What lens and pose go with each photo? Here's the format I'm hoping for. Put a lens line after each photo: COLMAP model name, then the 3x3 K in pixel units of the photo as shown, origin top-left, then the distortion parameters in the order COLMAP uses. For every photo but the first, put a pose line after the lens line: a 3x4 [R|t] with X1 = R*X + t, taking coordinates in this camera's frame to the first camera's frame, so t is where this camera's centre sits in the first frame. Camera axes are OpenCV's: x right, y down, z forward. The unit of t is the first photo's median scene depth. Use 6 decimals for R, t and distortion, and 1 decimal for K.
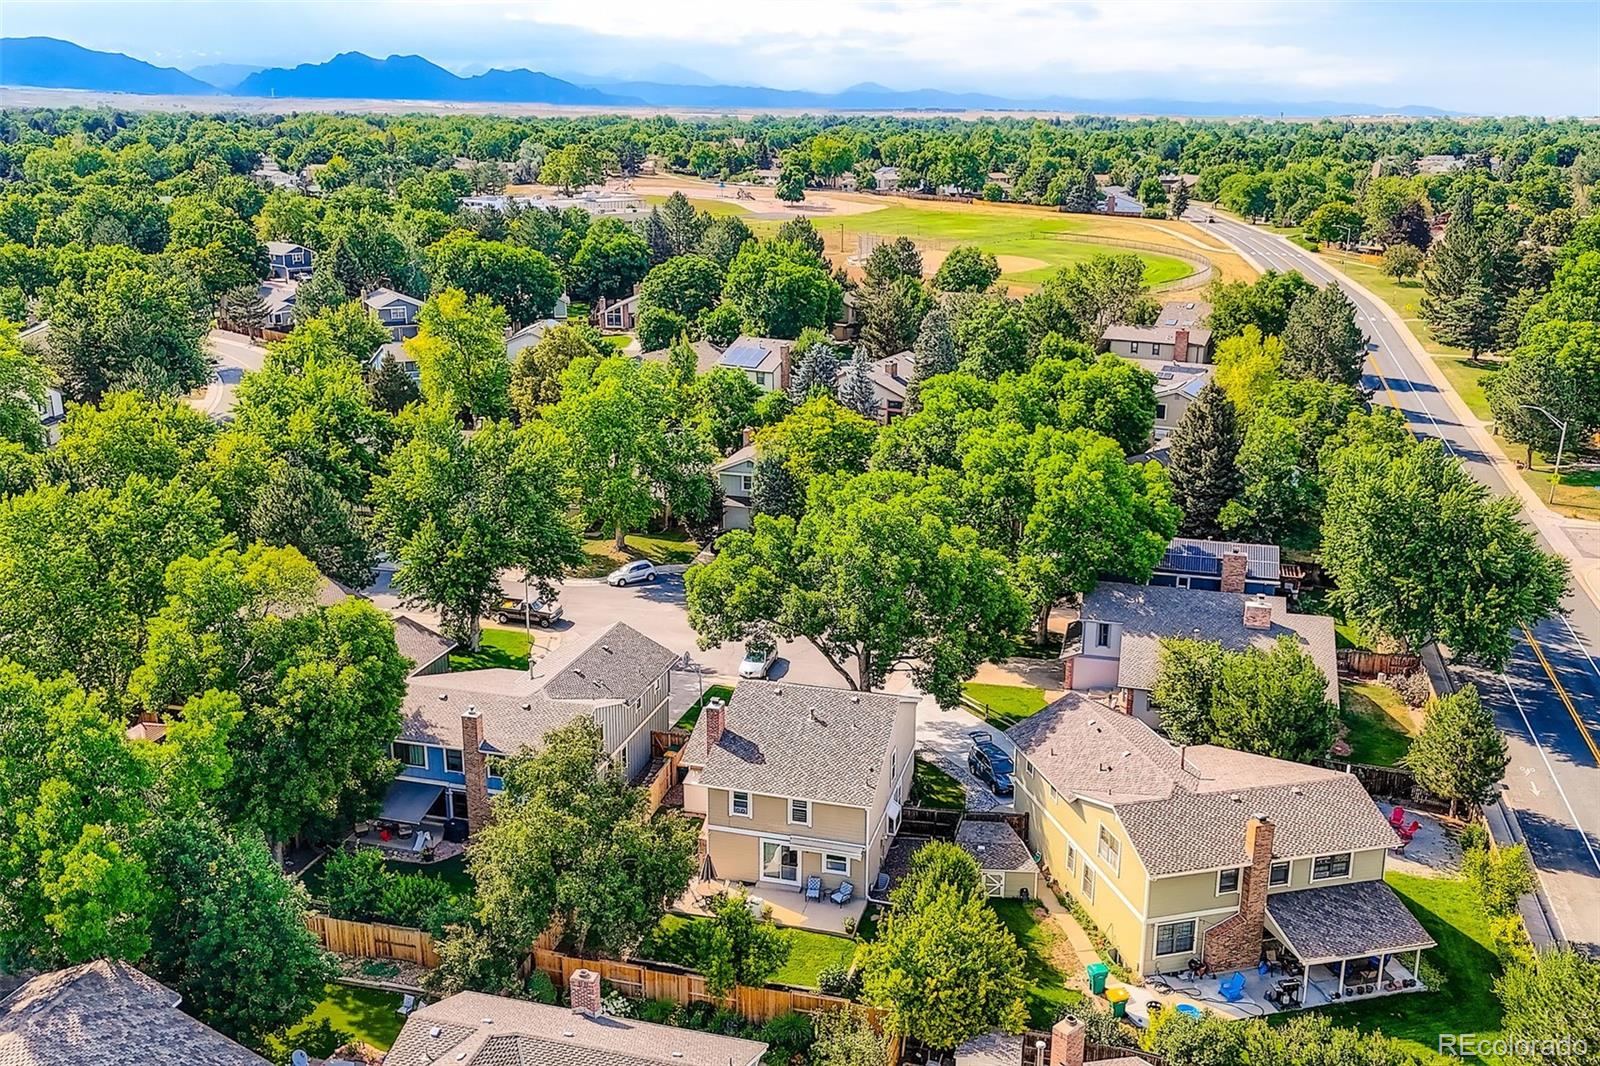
lens RADIAL K [[1385.7, 0, 791.2], [0, 1385.7, 523.3], [0, 0, 1]] dist [0.062705, -0.059631]
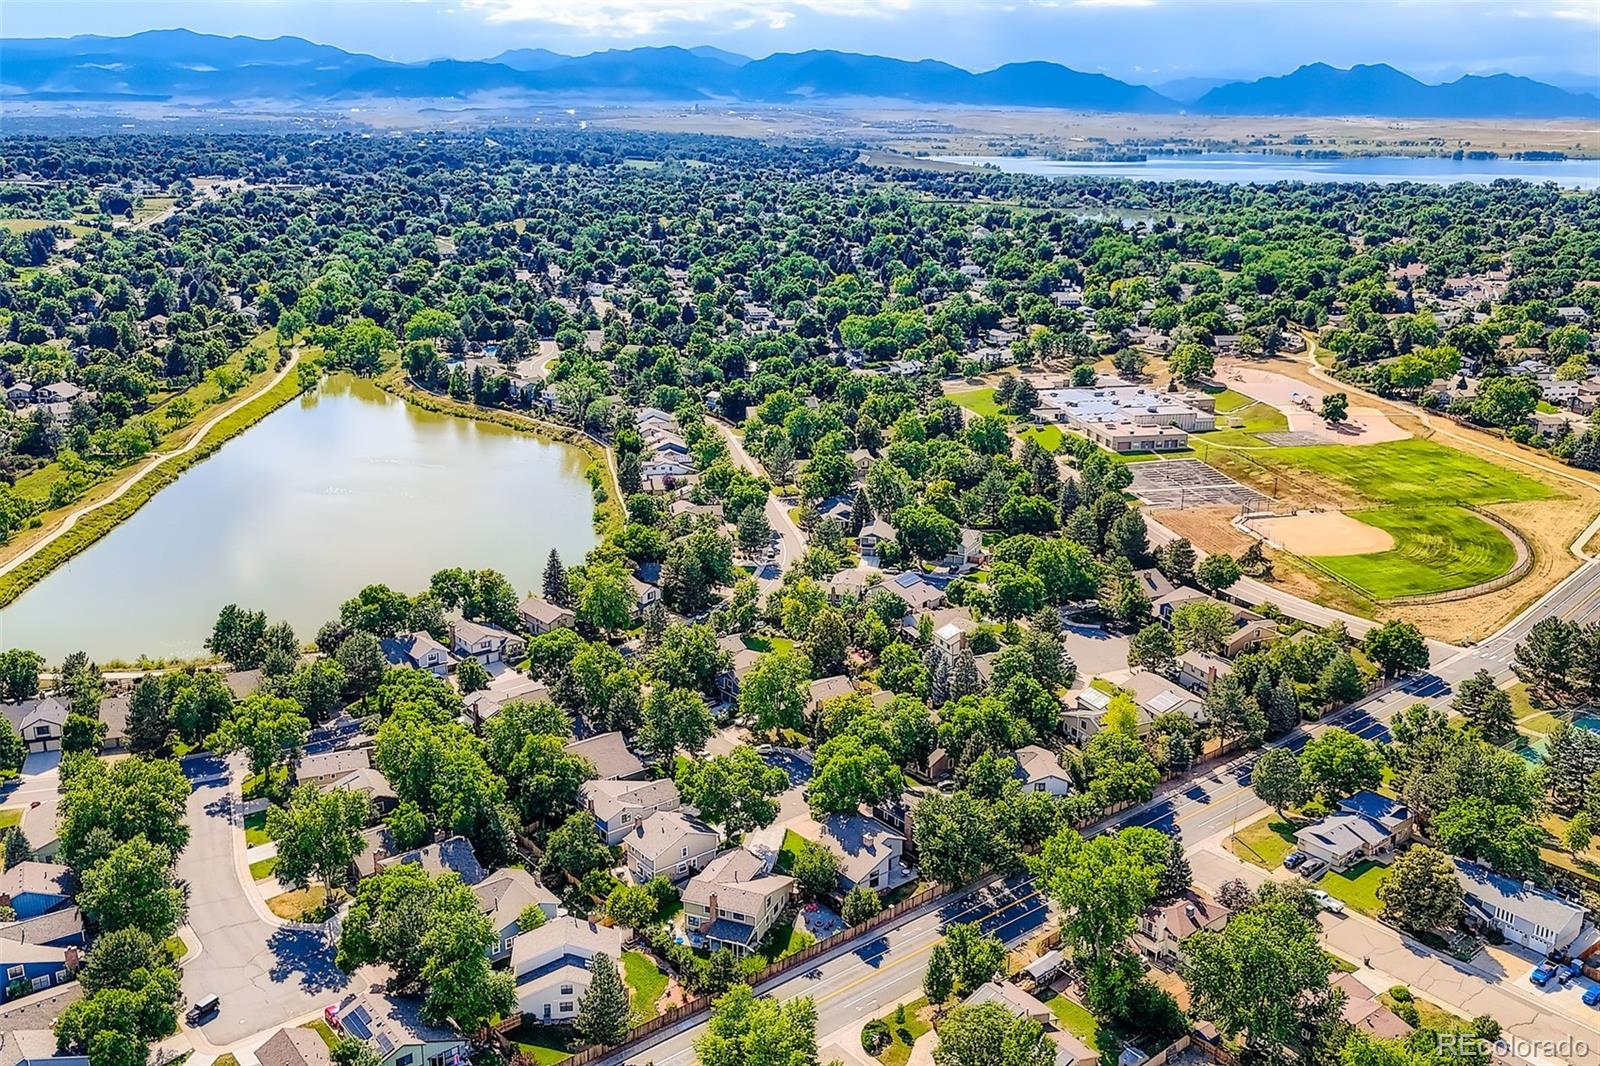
lens RADIAL K [[1385.7, 0, 800.4], [0, 1385.7, 532.9], [0, 0, 1]] dist [0.062705, -0.059631]
pose [[0.807314, 0.166888, -0.566032, 1.453169], [-0.165068, 0.984752, 0.054912, -0.561552], [0.566566, 0.049103, 0.822552, -1.098356]]
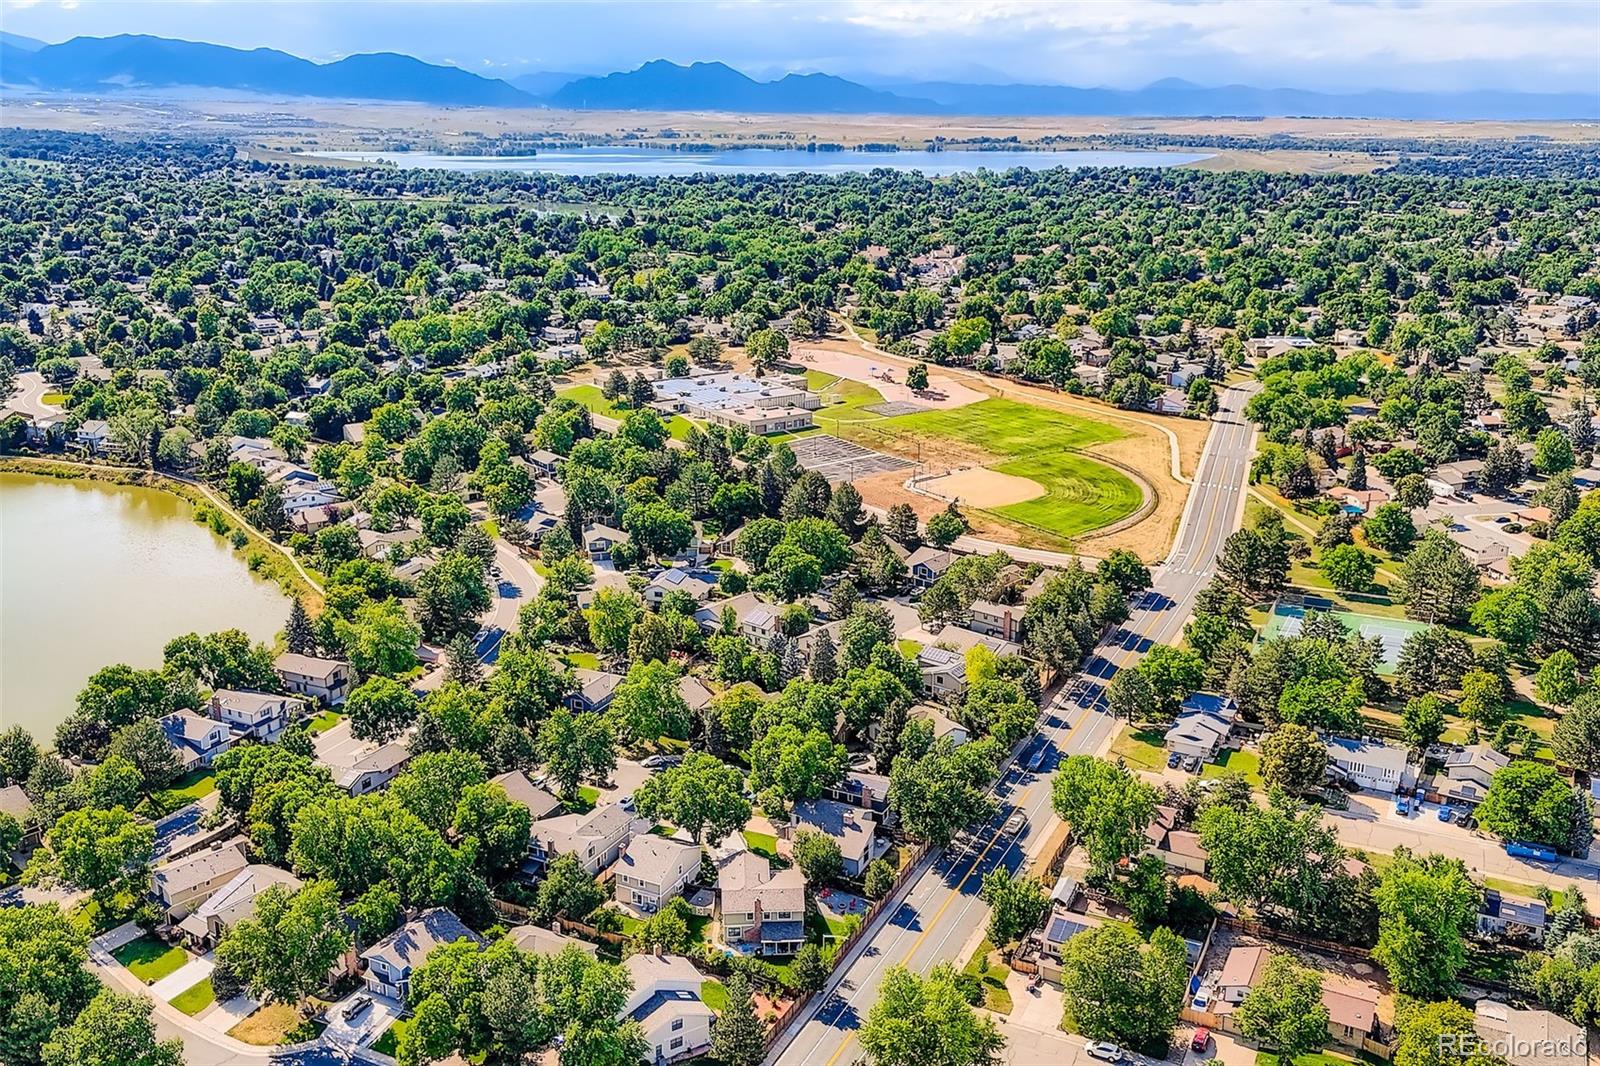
lens RADIAL K [[1385.7, 0, 791.9], [0, 1385.7, 550.5], [0, 0, 1]] dist [0.062705, -0.059631]
pose [[0.979742, 0.054281, -0.192768, 0.651701], [-0.050297, 0.998409, 0.025506, -0.465624], [0.193846, -0.015294, 0.980913, -1.466476]]
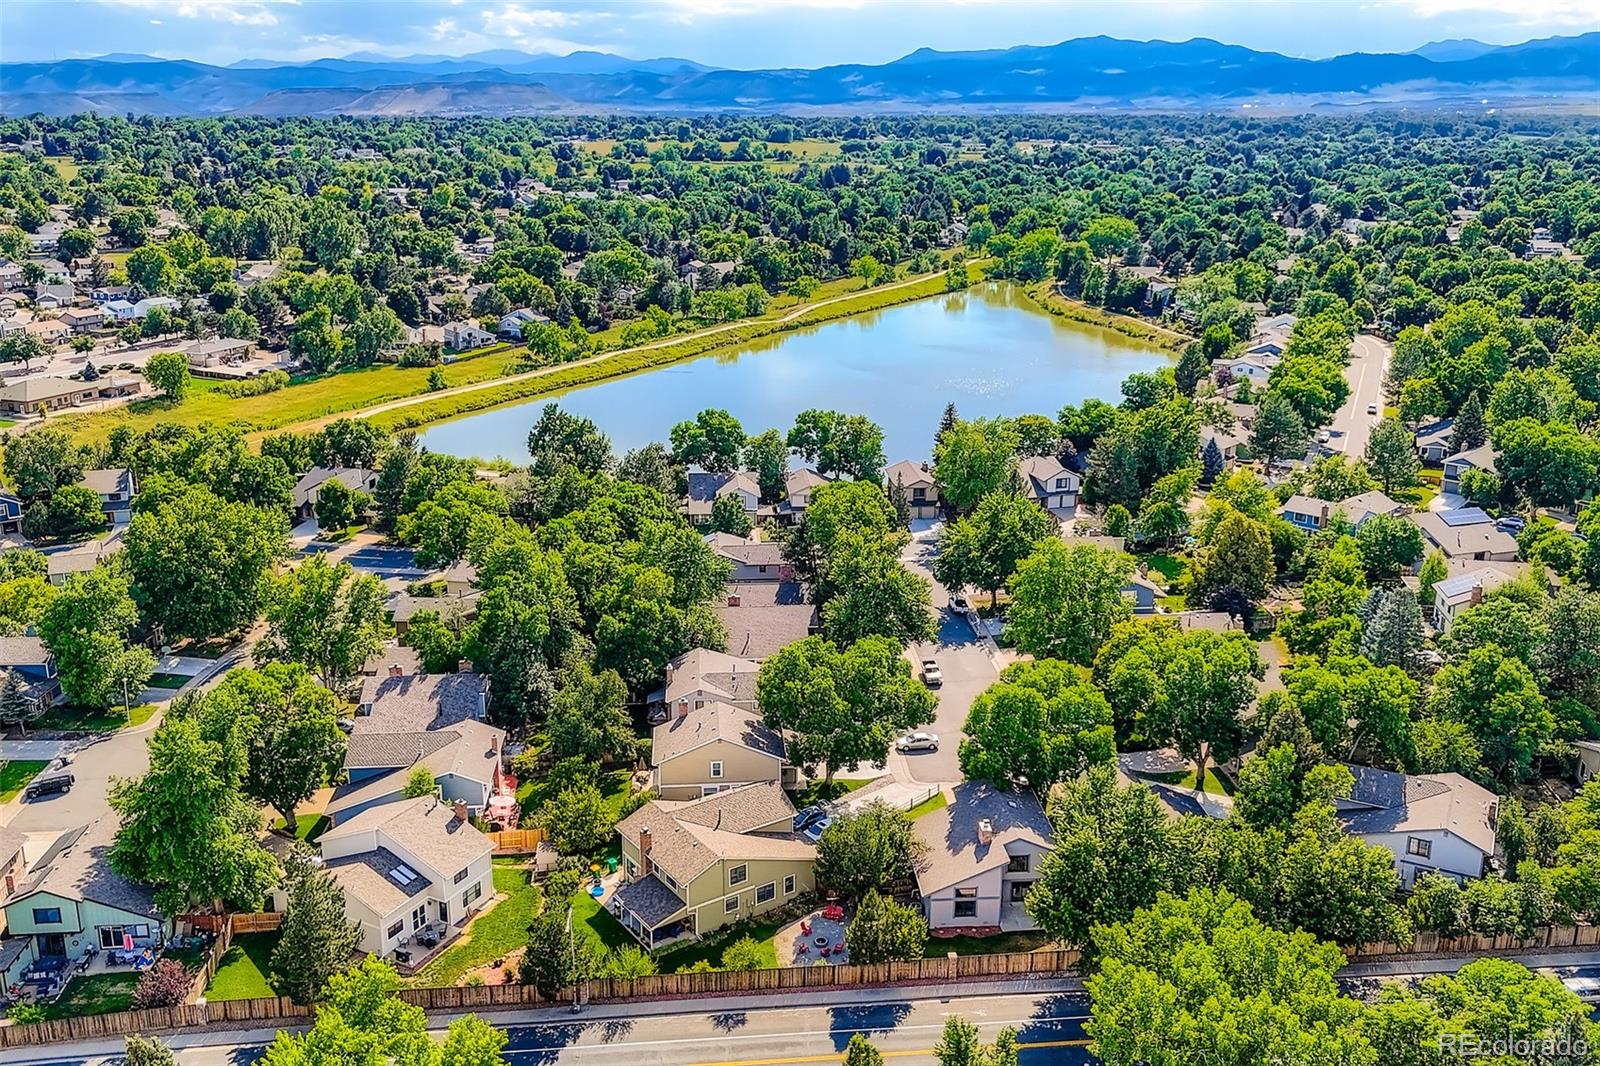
lens RADIAL K [[1385.7, 0, 799.7], [0, 1385.7, 531.0], [0, 0, 1]] dist [0.062705, -0.059631]
pose [[0.339421, 0.264976, -0.902542, 1.332663], [-0.260117, 0.948527, 0.180654, -0.393244], [0.903954, 0.173448, 0.390874, 0.210776]]
